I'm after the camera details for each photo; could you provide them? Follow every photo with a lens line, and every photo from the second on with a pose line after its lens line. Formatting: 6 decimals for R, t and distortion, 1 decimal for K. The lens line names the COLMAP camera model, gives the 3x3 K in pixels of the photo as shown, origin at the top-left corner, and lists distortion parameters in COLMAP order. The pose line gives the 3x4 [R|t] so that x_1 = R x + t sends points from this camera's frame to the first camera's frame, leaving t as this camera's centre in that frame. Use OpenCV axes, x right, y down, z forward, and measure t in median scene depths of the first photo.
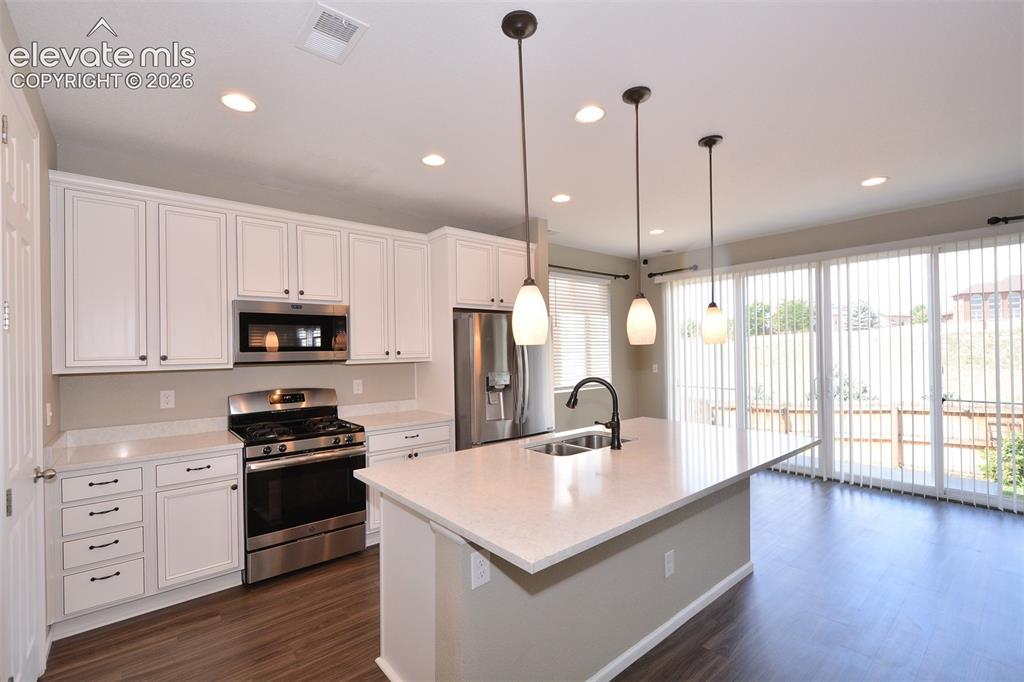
lens RADIAL K [[448.9, 0, 509.3], [0, 448.9, 348.2], [0, 0, 1]] dist [0.002446, -0.000526]
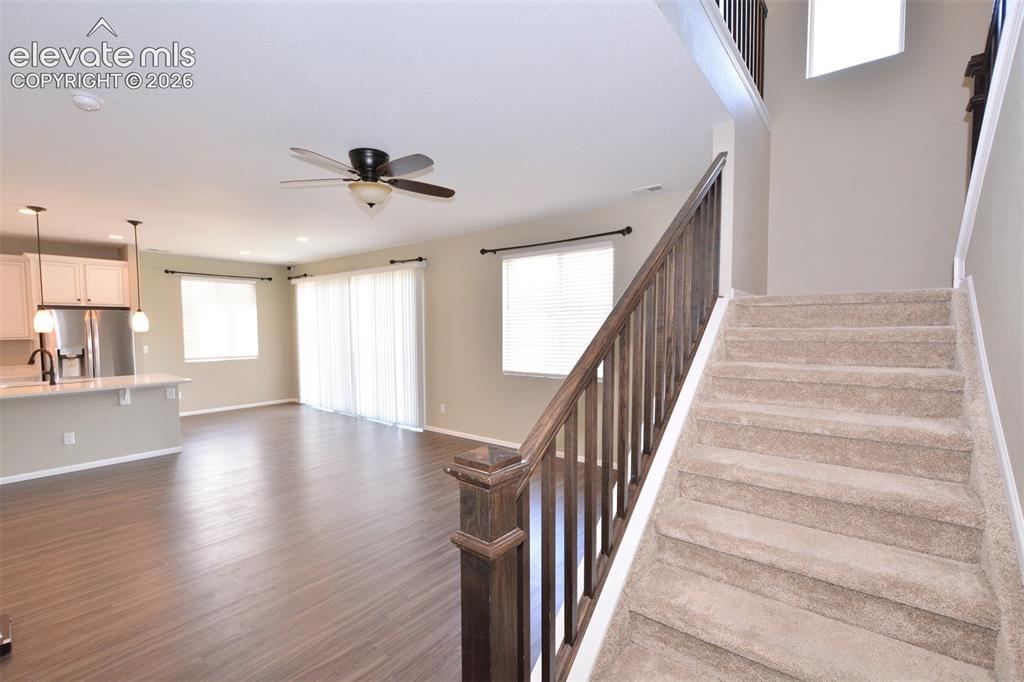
lens RADIAL K [[448.9, 0, 509.3], [0, 448.9, 348.2], [0, 0, 1]] dist [0.002446, -0.000526]
pose [[0.979891, -0.002083, 0.199522, 1.268895], [-0.007938, 0.998747, 0.049412, -0.035107], [-0.199375, -0.050002, 0.978647, -0.928500]]
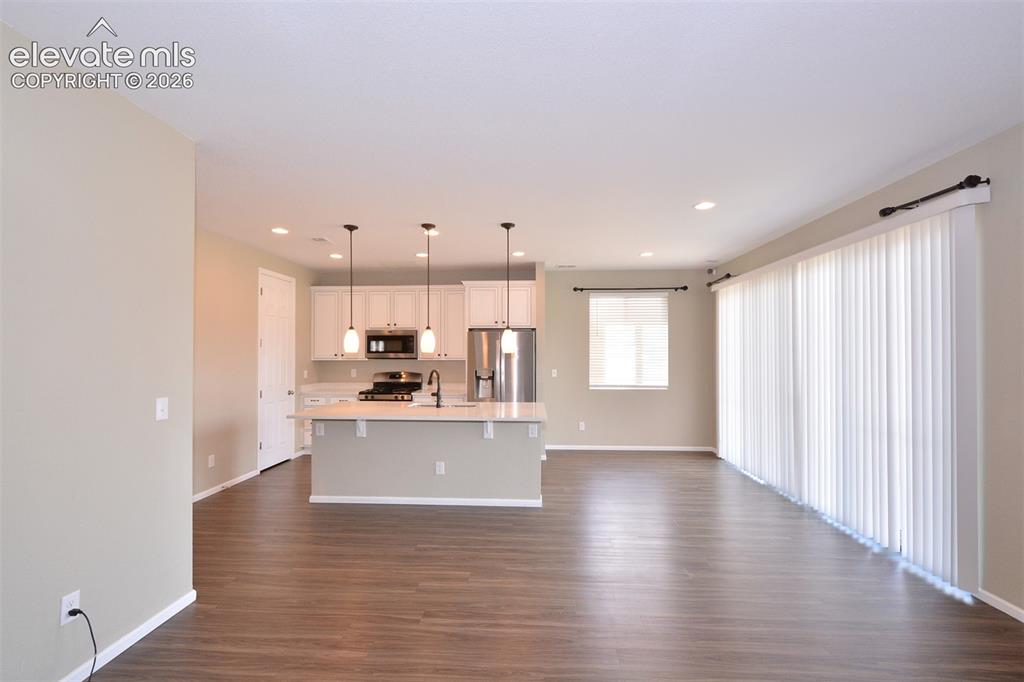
lens RADIAL K [[448.9, 0, 509.3], [0, 448.9, 348.2], [0, 0, 1]] dist [0.002446, -0.000526]
pose [[0.731128, 0.007322, -0.682201, 1.229812], [-0.009176, 0.999957, 0.000899, -0.021479], [0.682179, 0.005602, 0.731164, -0.127080]]
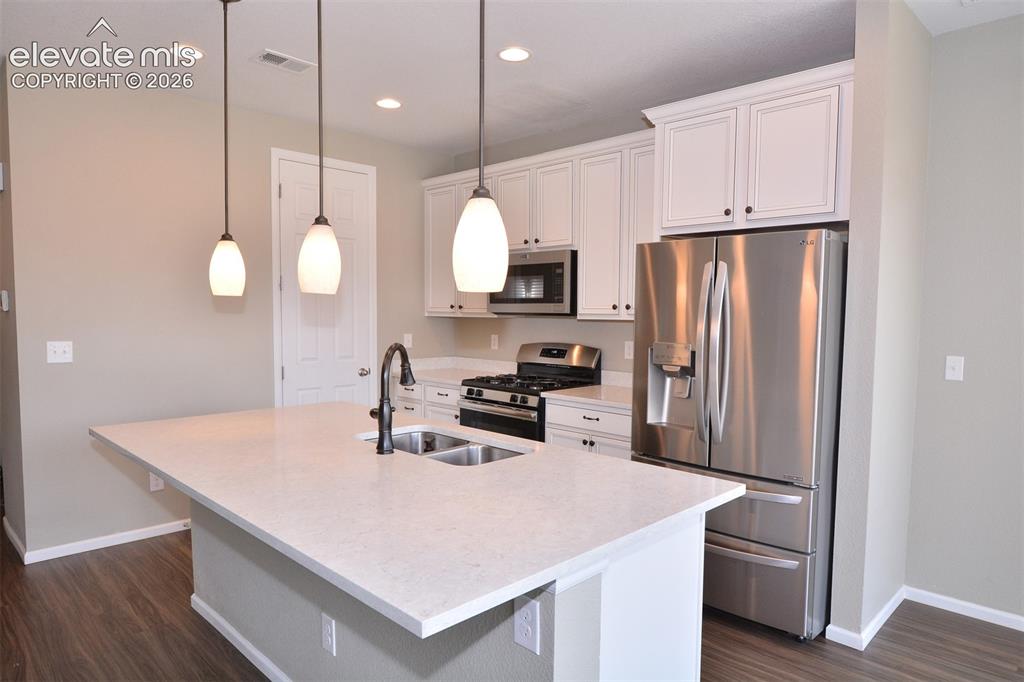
lens RADIAL K [[642.4, 0, 508.6], [0, 642.4, 349.6], [0, 0, 1]] dist [-0.000453, 0.000200]
pose [[0.082190, 0.078275, -0.993538, 0.838791], [-0.006410, 0.996932, 0.078012, -0.000815], [0.996596, -0.000043, 0.082440, 0.781273]]
